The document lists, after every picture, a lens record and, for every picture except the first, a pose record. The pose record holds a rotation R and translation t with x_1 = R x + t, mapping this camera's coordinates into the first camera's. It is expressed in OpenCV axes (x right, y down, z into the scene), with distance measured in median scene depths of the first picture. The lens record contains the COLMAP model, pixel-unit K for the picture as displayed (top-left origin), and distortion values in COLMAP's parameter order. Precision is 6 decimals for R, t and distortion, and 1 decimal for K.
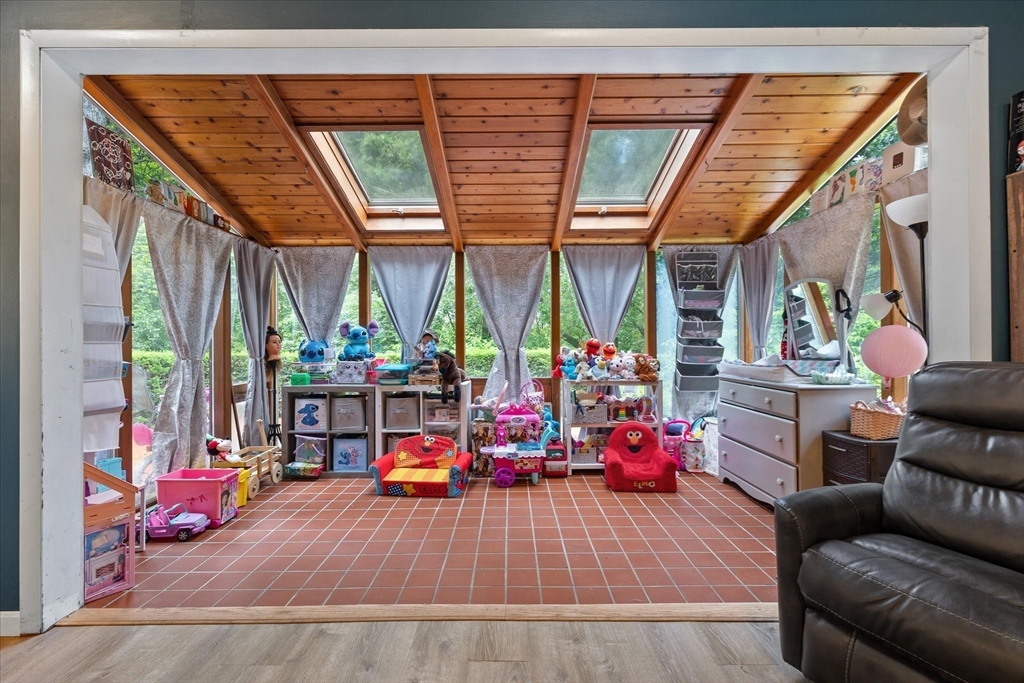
lens RADIAL K [[429.9, 0, 511.0], [0, 429.9, 341.5], [0, 0, 1]] dist [0.003321, -0.000867]
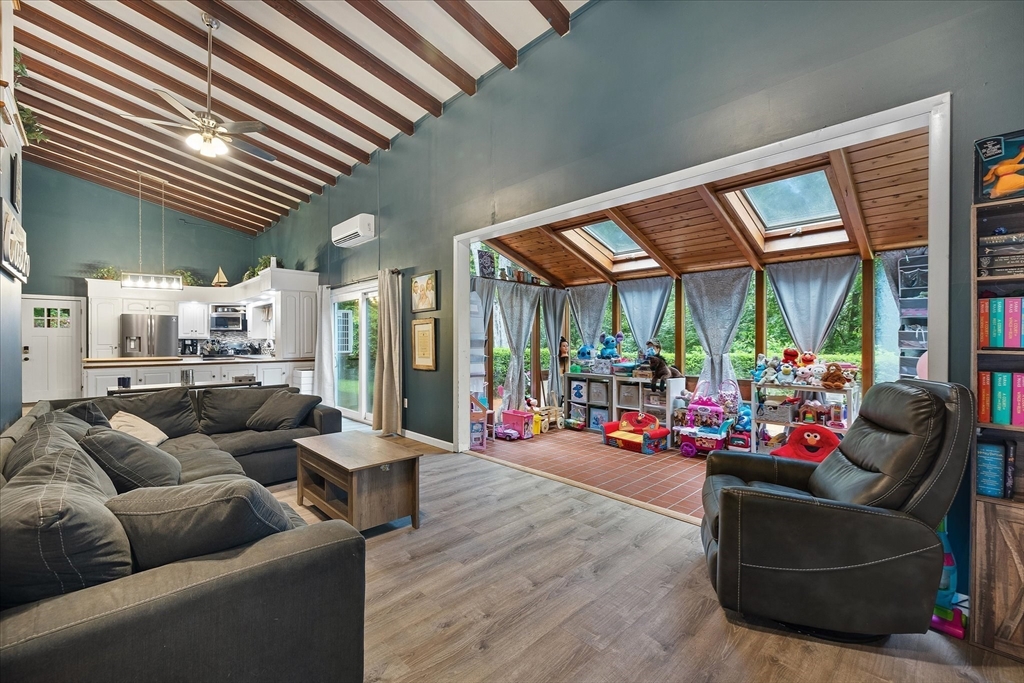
lens RADIAL K [[429.9, 0, 507.6], [0, 429.9, 342.6], [0, 0, 1]] dist [0.003321, -0.000867]
pose [[0.685293, 0.009759, -0.728202, 0.540652], [-0.004385, 0.999947, 0.009275, -0.028137], [0.728254, -0.003162, 0.685300, -0.313959]]
